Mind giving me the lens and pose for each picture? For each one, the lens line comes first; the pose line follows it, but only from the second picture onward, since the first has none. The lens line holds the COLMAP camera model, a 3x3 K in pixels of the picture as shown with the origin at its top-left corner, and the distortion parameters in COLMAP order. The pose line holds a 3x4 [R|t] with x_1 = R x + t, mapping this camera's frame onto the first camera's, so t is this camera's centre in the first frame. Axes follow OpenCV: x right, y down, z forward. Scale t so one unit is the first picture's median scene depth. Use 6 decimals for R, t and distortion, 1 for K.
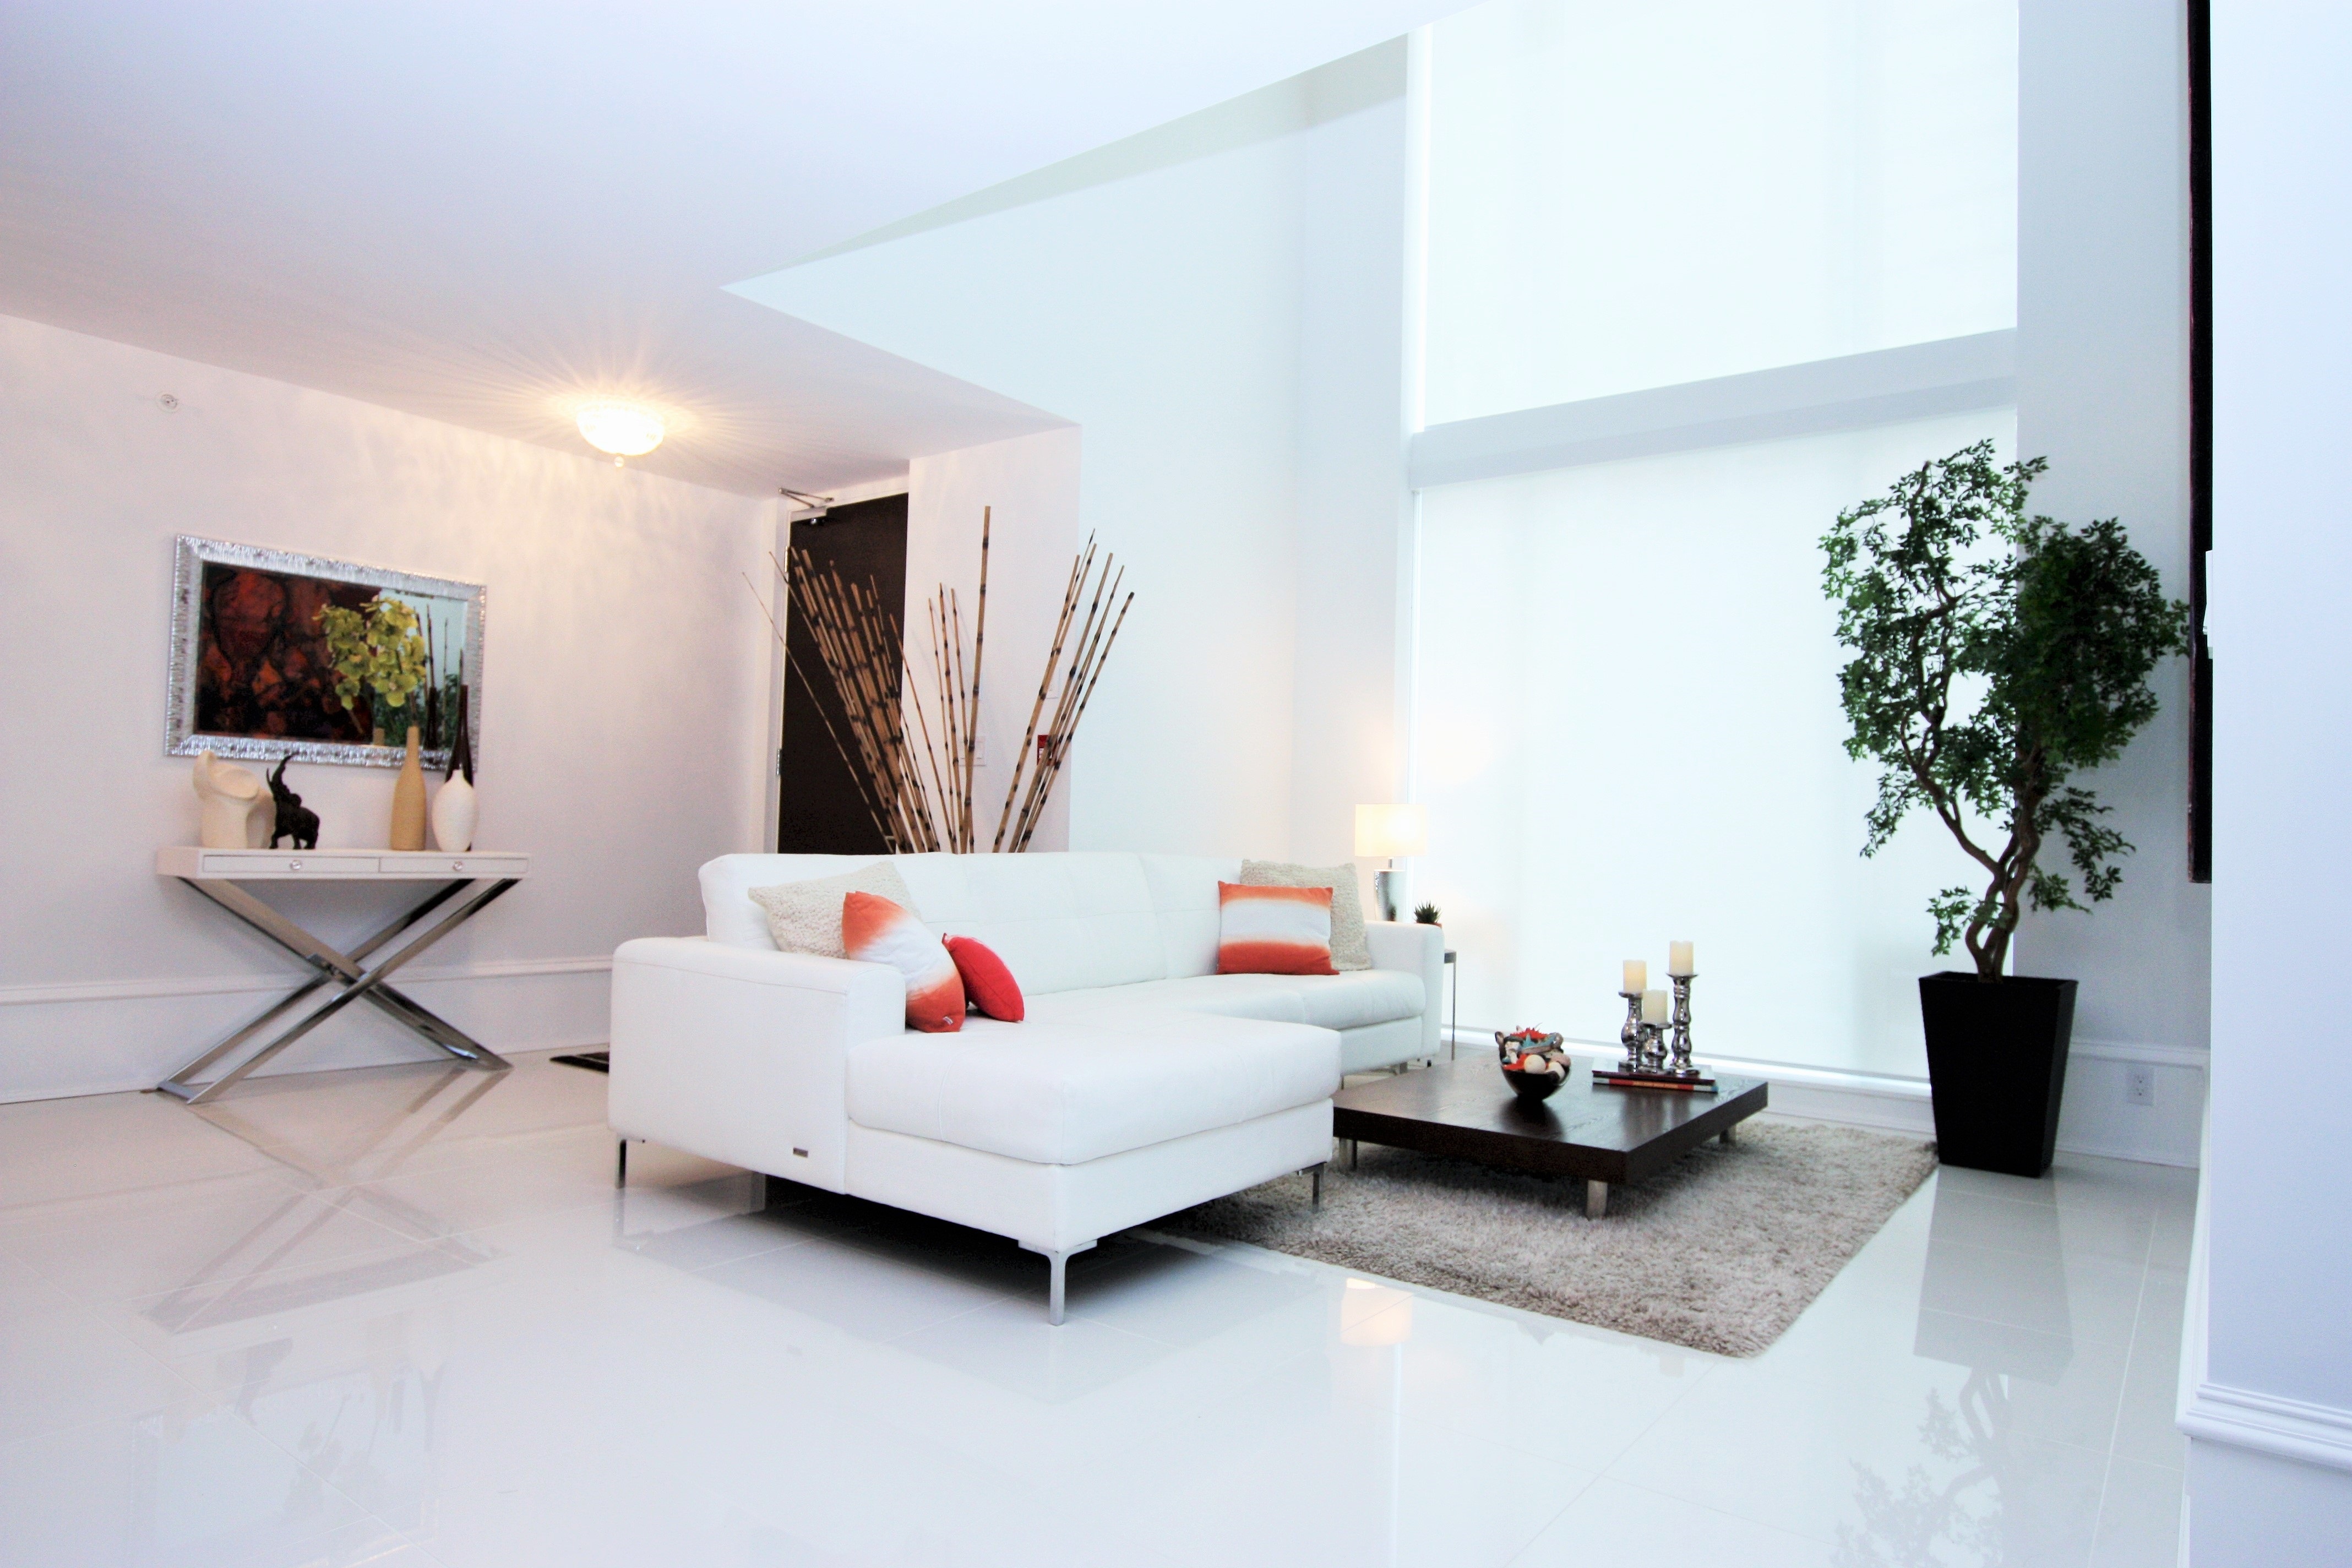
lens RADIAL K [[1382.7, 0, 1170.4], [0, 1382.7, 796.1], [0, 0, 1]] dist [-0.012013, 0.000481]
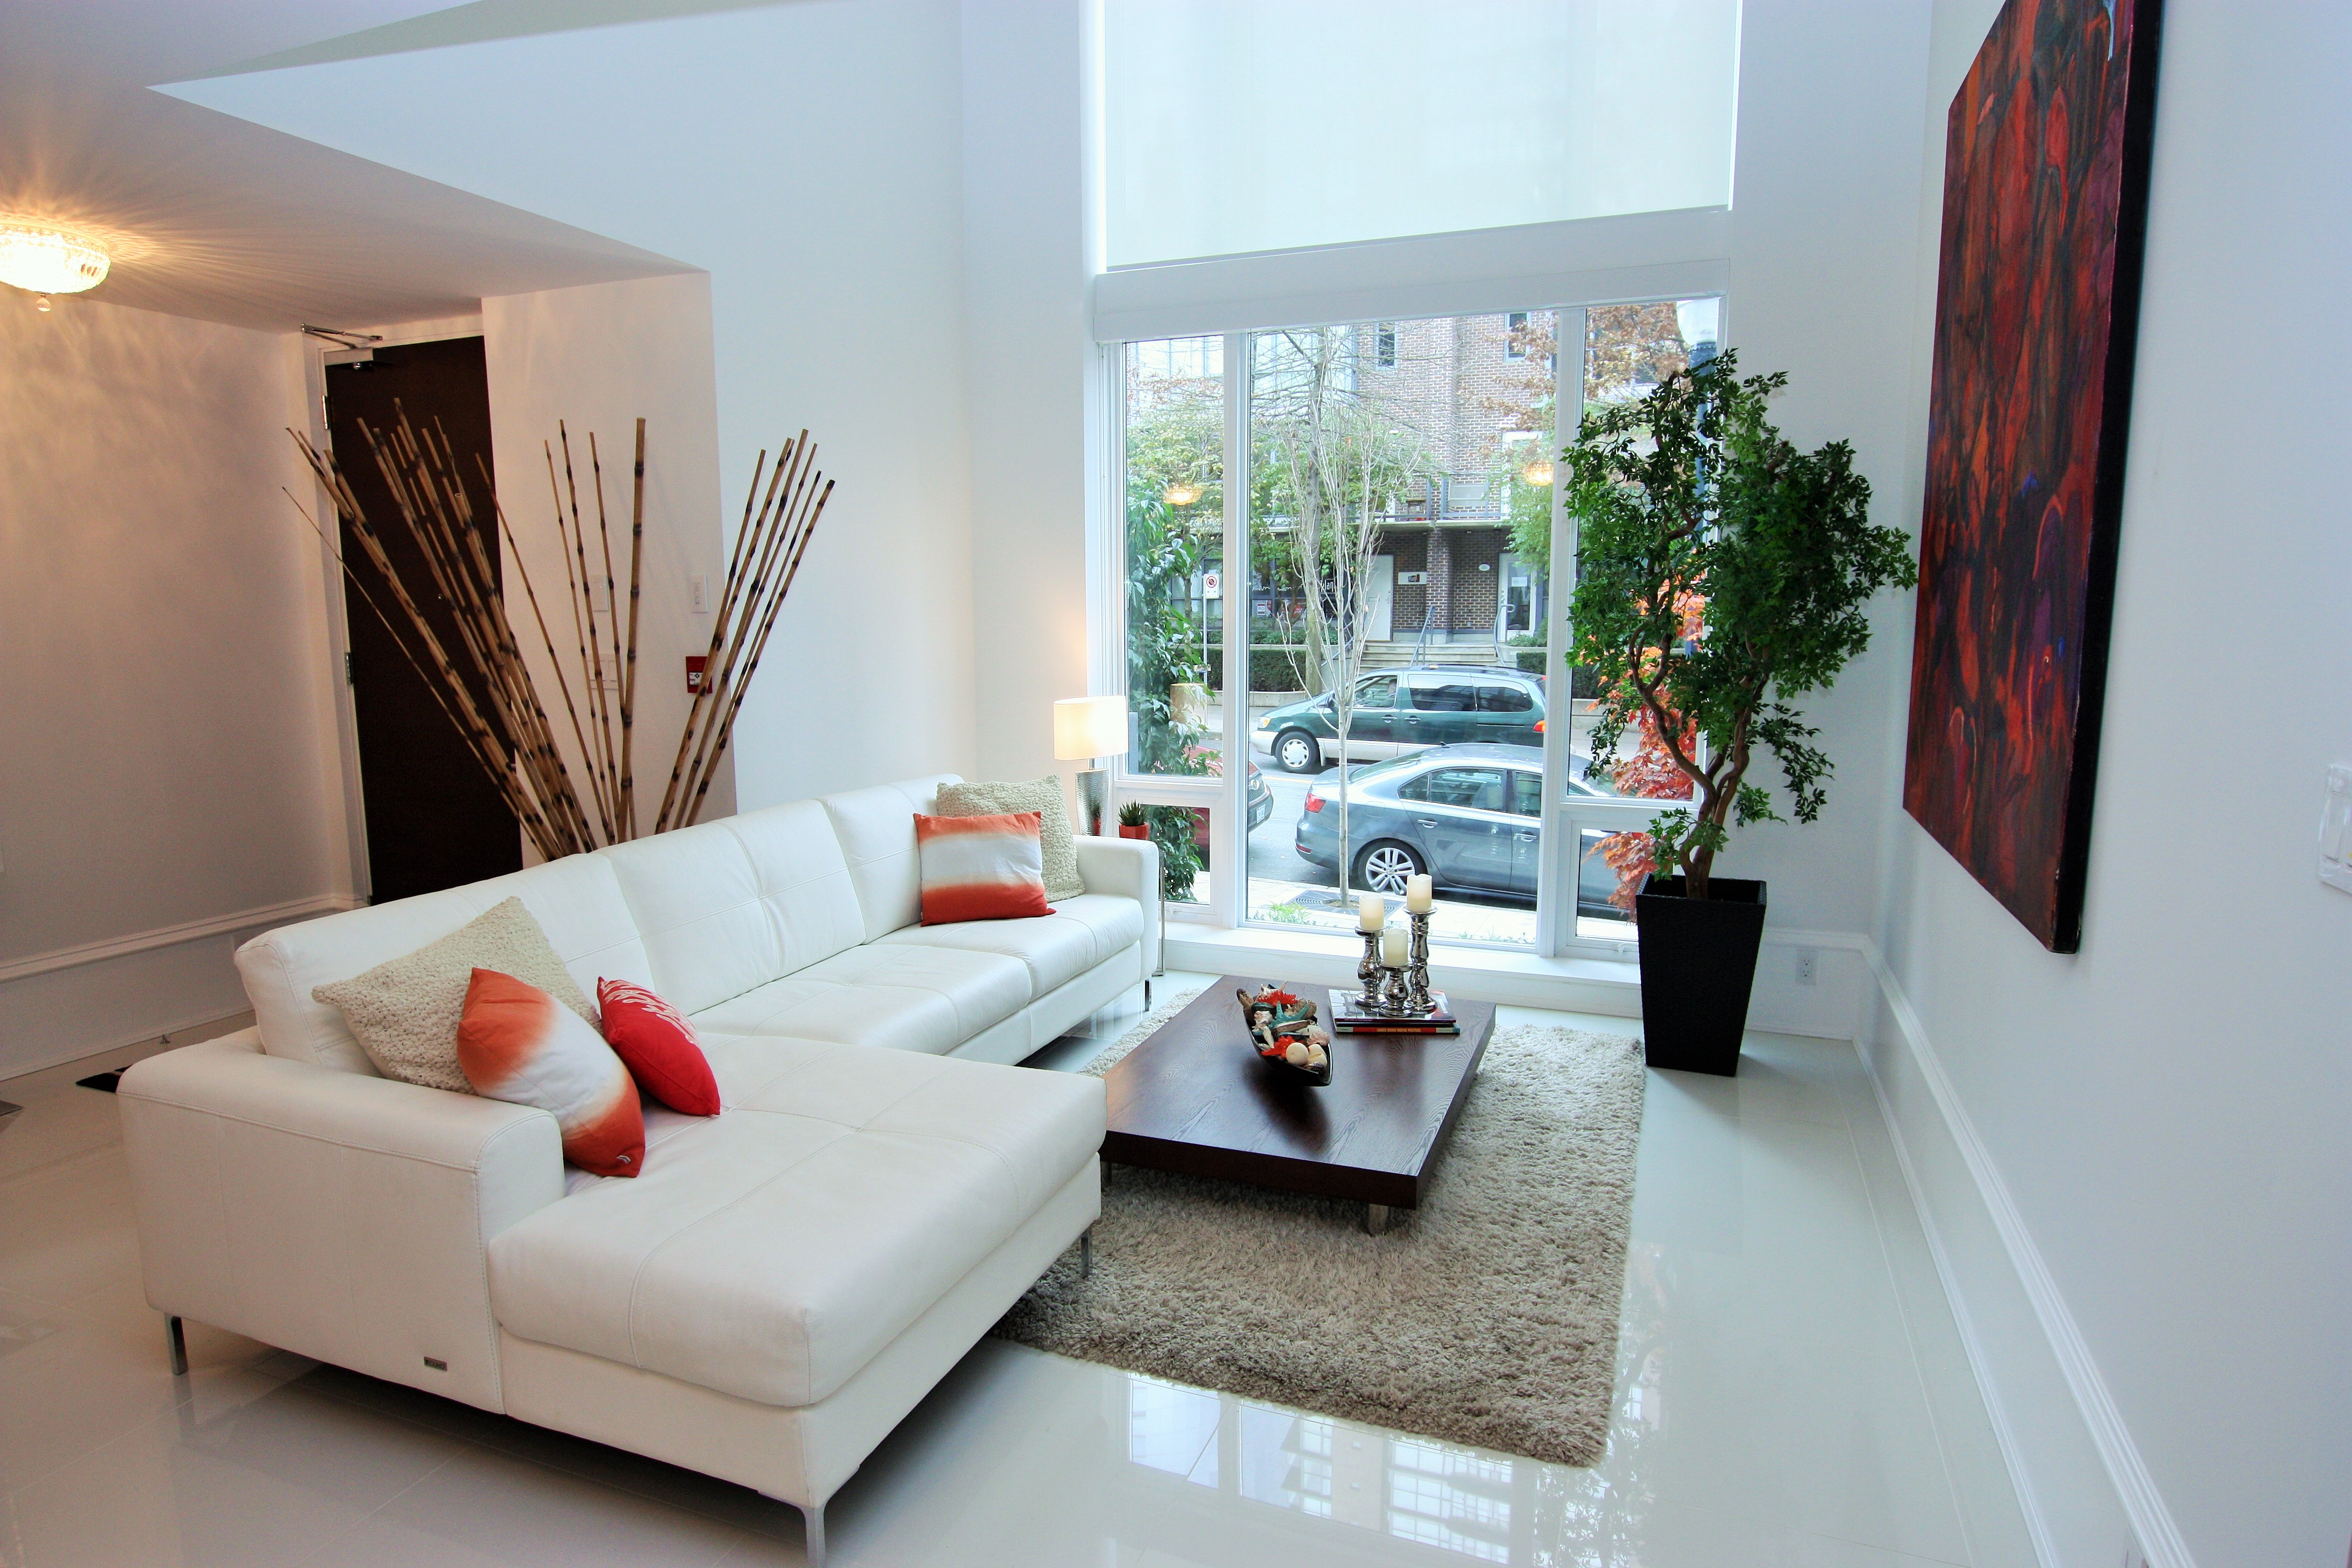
lens RADIAL K [[1315.5, 0, 1173.2], [0, 1315.5, 793.7], [0, 0, 1]] dist [-0.026462, 0.008393]
pose [[0.962334, -0.069612, 0.262806, -0.032490], [0.022655, 0.983835, 0.177640, -0.122721], [-0.270923, -0.164995, 0.948355, 0.194781]]
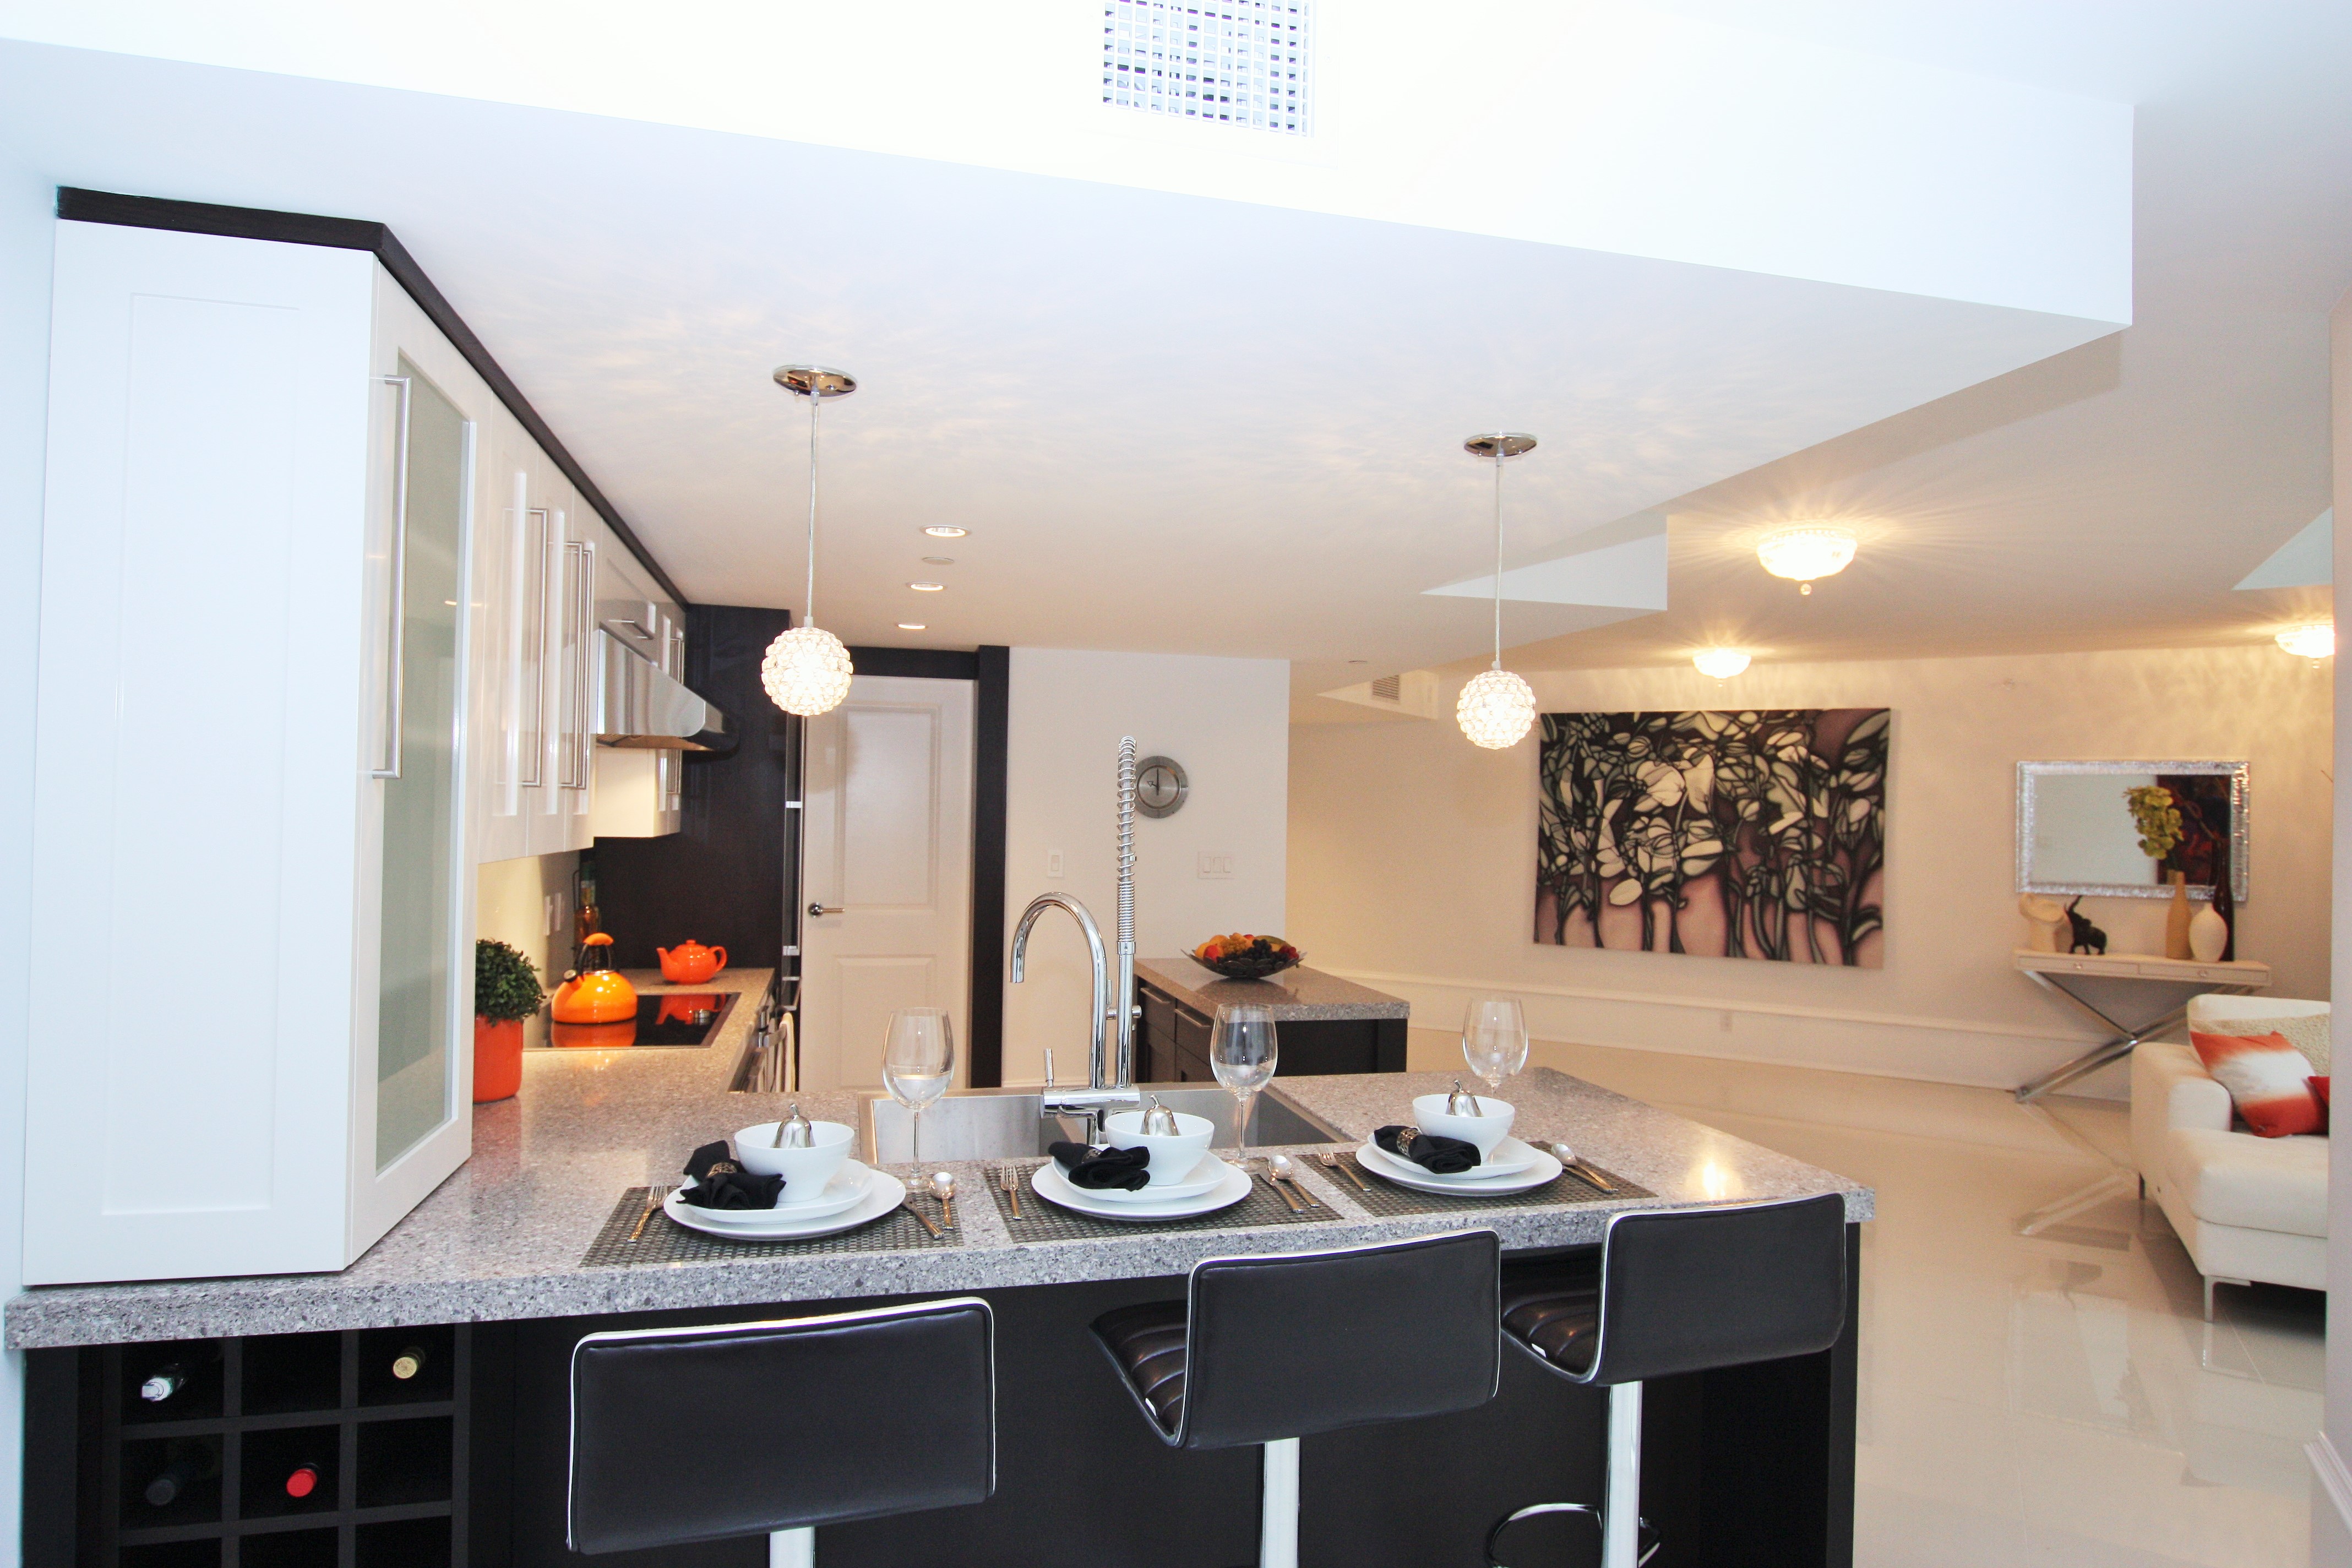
lens RADIAL K [[1315.5, 0, 1173.2], [0, 1315.5, 793.7], [0, 0, 1]] dist [-0.026462, 0.008393]
pose [[0.099827, -0.040635, -0.994175, 0.848415], [0.013532, 0.999129, -0.039479, -0.114744], [0.994913, -0.009512, 0.100290, -0.207378]]
